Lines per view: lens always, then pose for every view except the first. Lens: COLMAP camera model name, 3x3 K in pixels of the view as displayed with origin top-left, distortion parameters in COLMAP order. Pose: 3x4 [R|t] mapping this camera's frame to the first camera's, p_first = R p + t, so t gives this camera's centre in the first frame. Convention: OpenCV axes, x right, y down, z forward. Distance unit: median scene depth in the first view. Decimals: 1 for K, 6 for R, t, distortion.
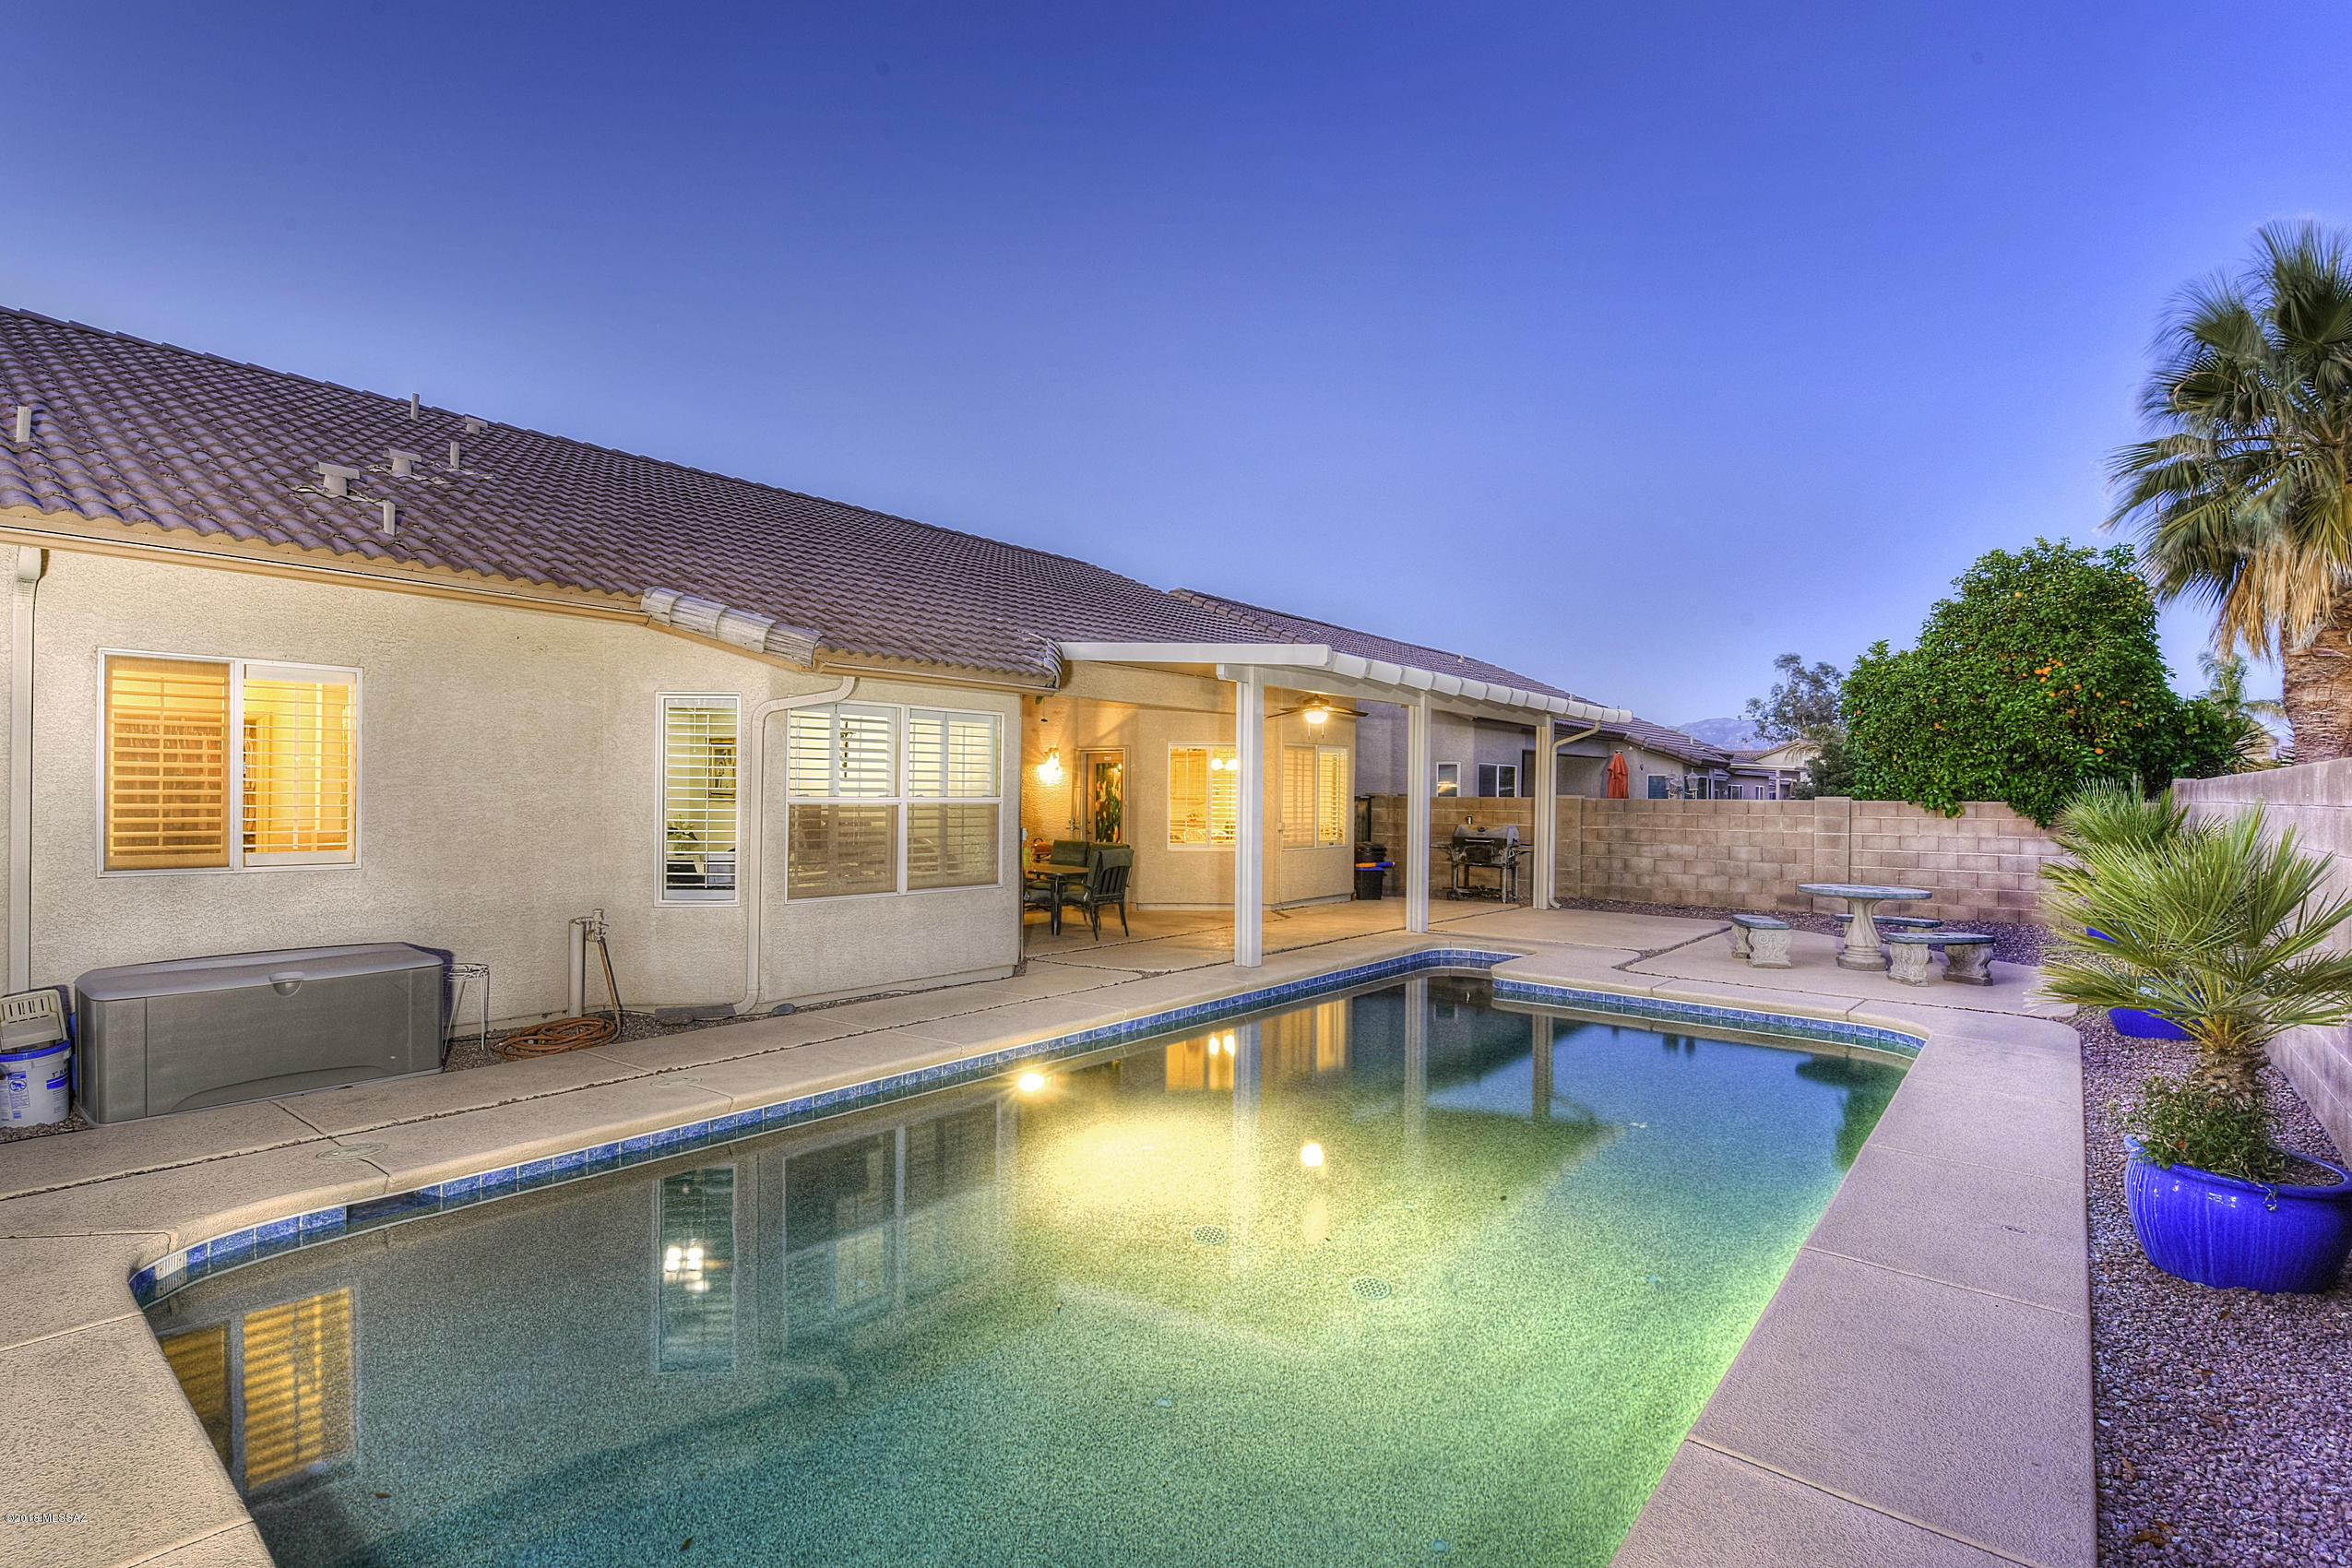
lens RADIAL K [[1026.4, 0, 1182.2], [0, 1026.4, 768.8], [0, 0, 1]] dist [-0.001635, -0.004861]
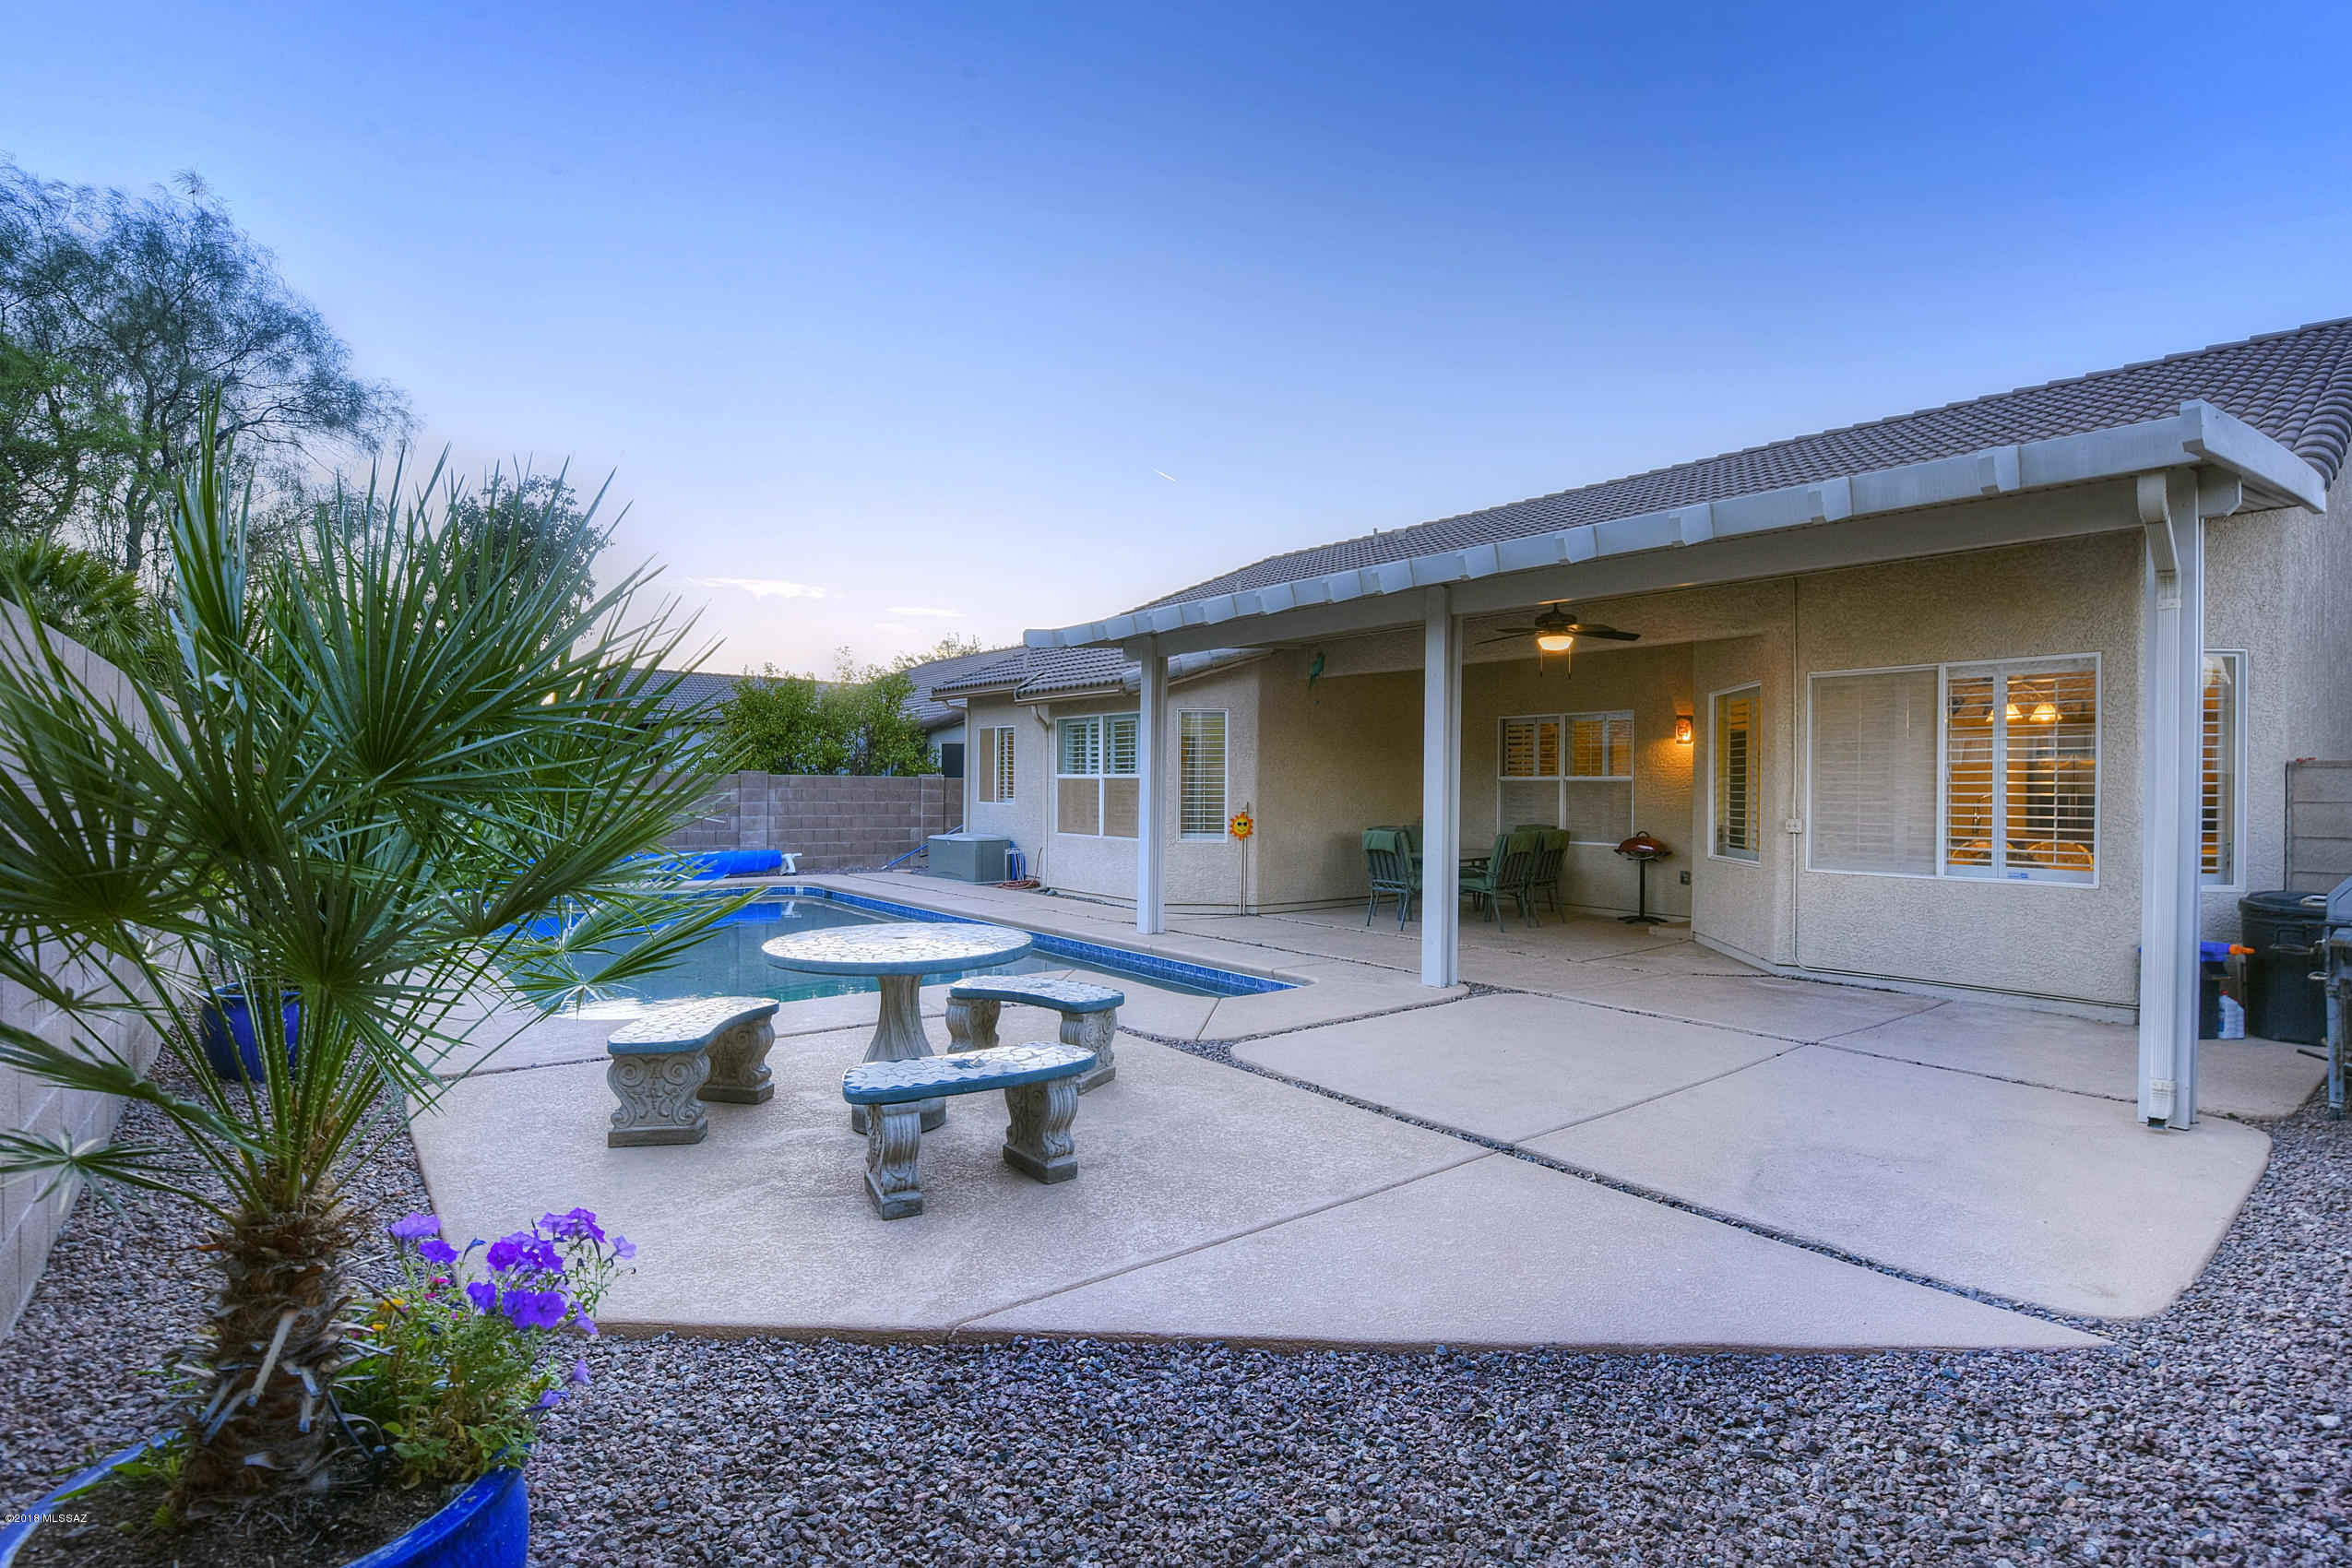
lens RADIAL K [[1026.4, 0, 1182.2], [0, 1026.4, 768.8], [0, 0, 1]] dist [-0.001635, -0.004861]
pose [[-0.140552, -0.022508, -0.989817, 1.069377], [0.013973, 0.999597, -0.024715, 0.051939], [0.989975, -0.017305, -0.140181, 1.164140]]
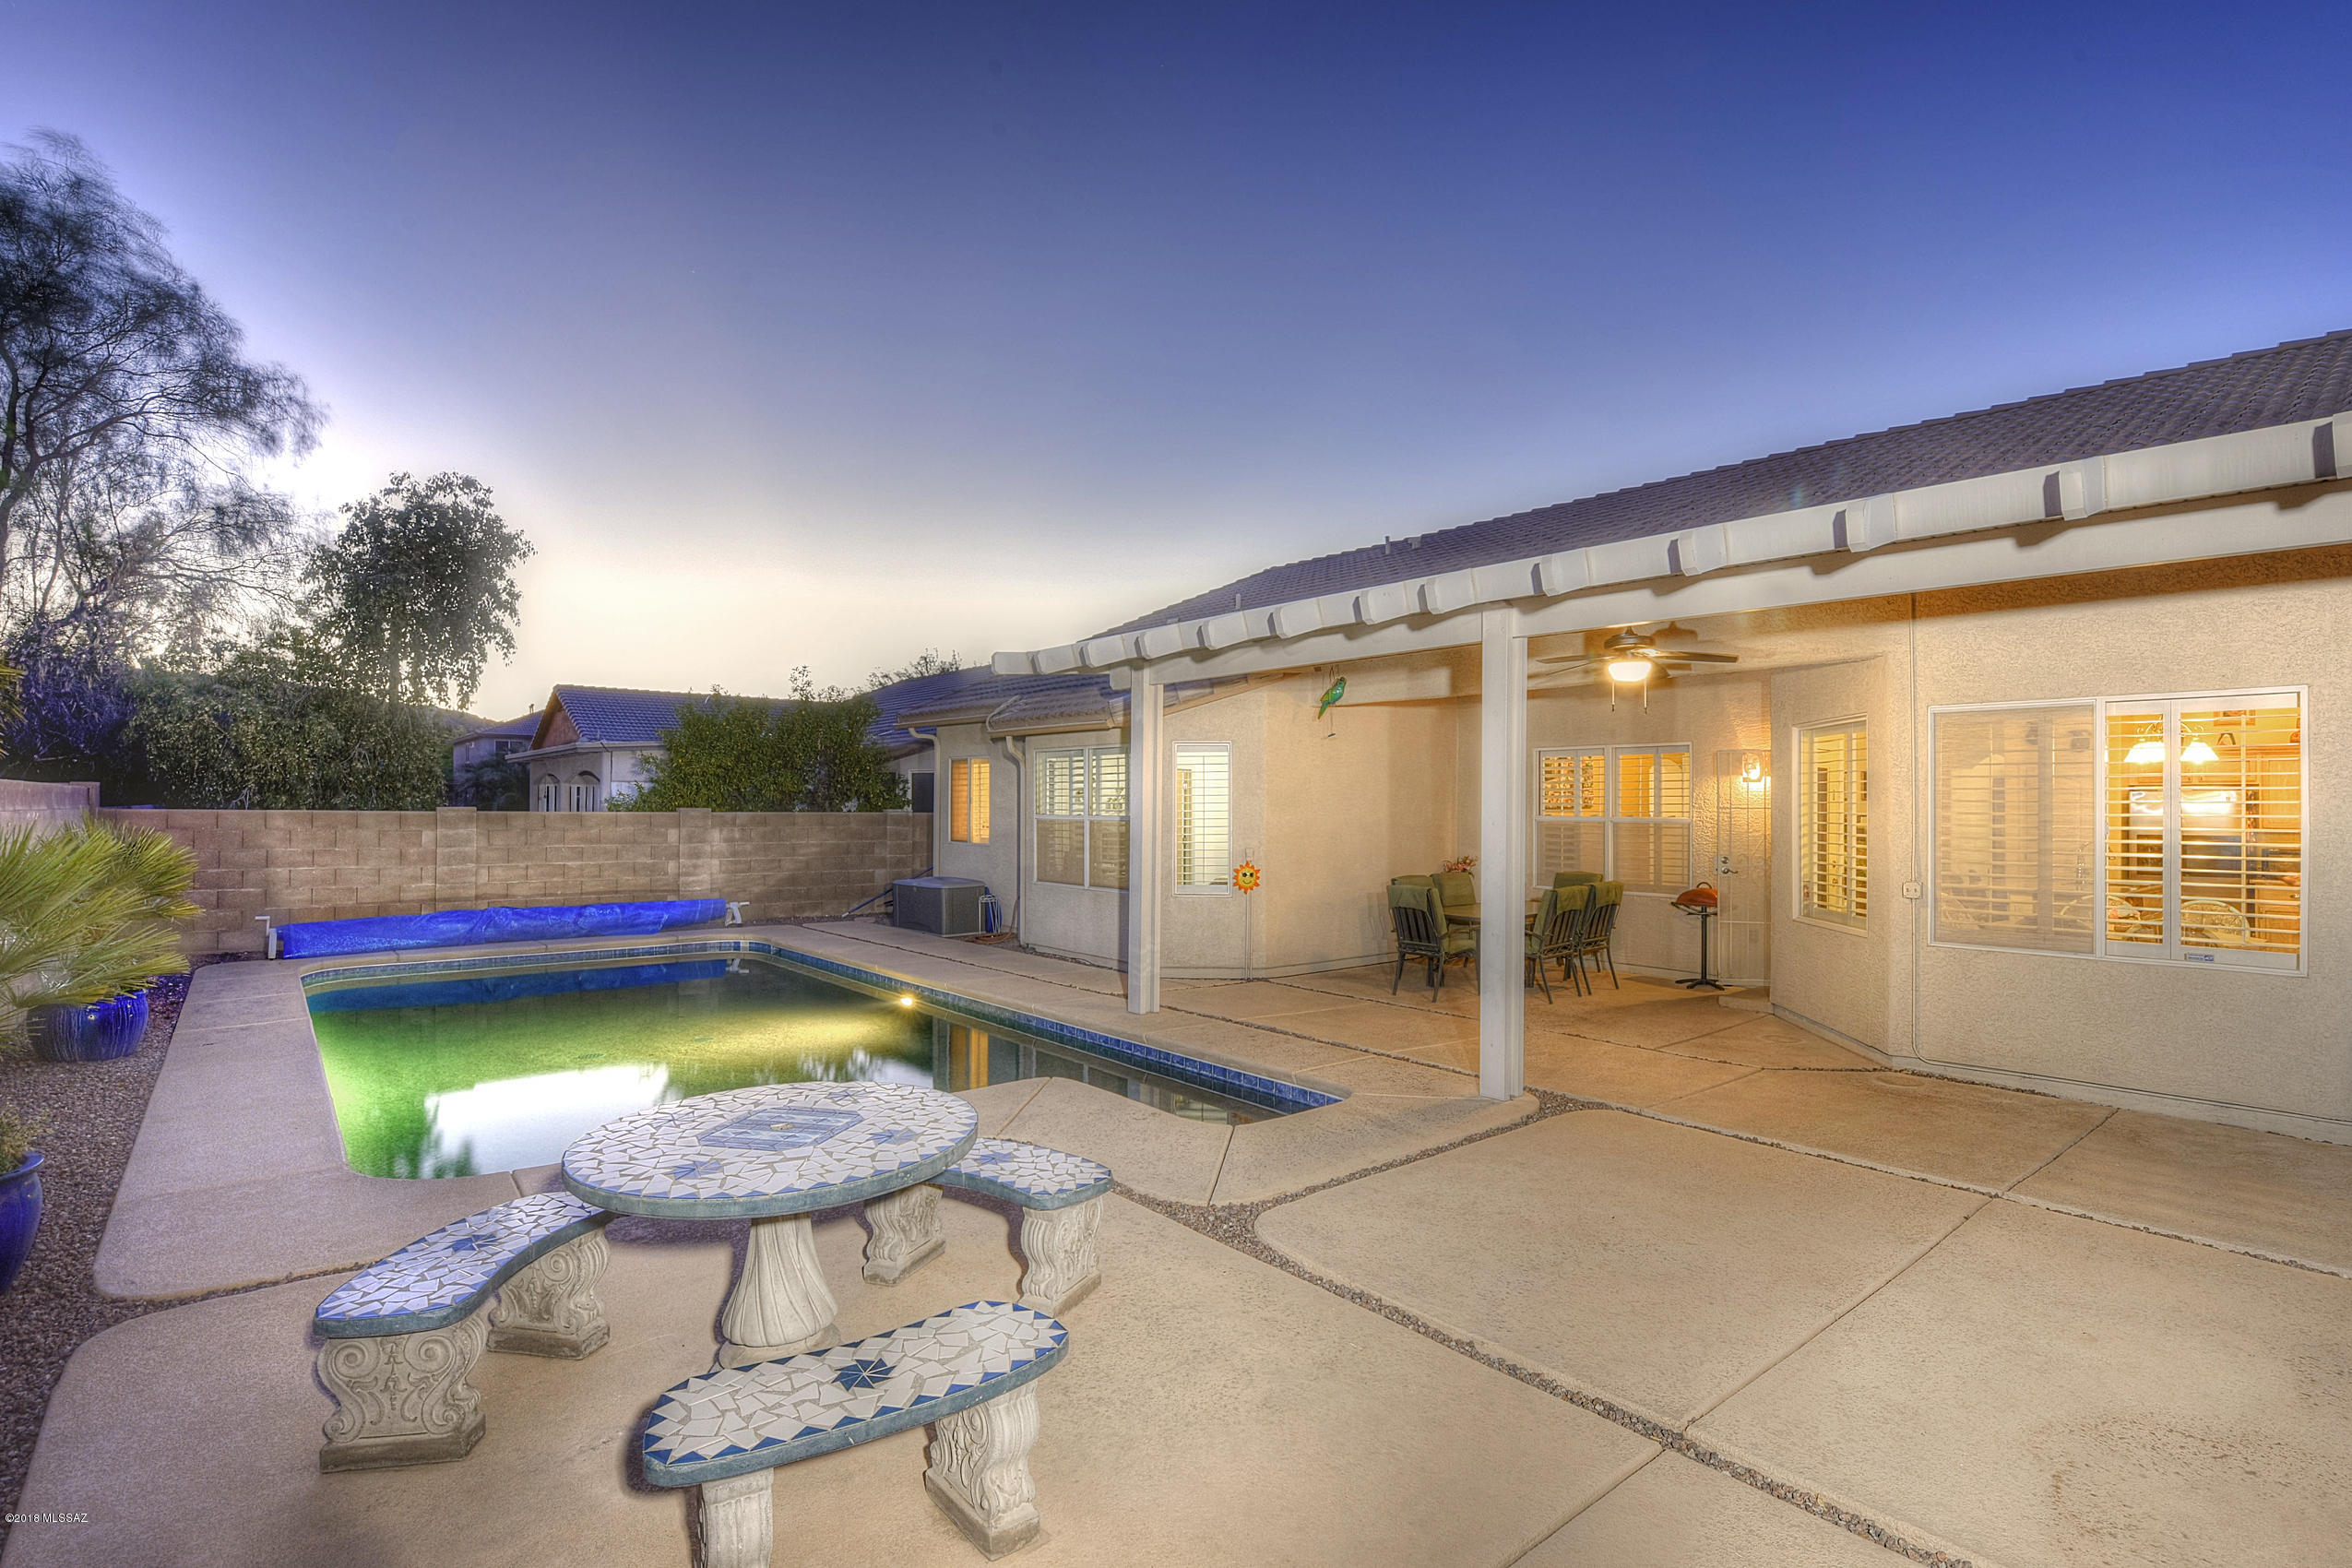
lens RADIAL K [[1073.7, 0, 1205.7], [0, 1073.7, 789.7], [0, 0, 1]] dist [0.002895, -0.006830]
pose [[-0.113914, -0.021087, -0.993267, 0.957549], [0.018094, 0.999565, -0.023296, 0.024586], [0.993326, -0.020626, -0.113483, 1.144174]]
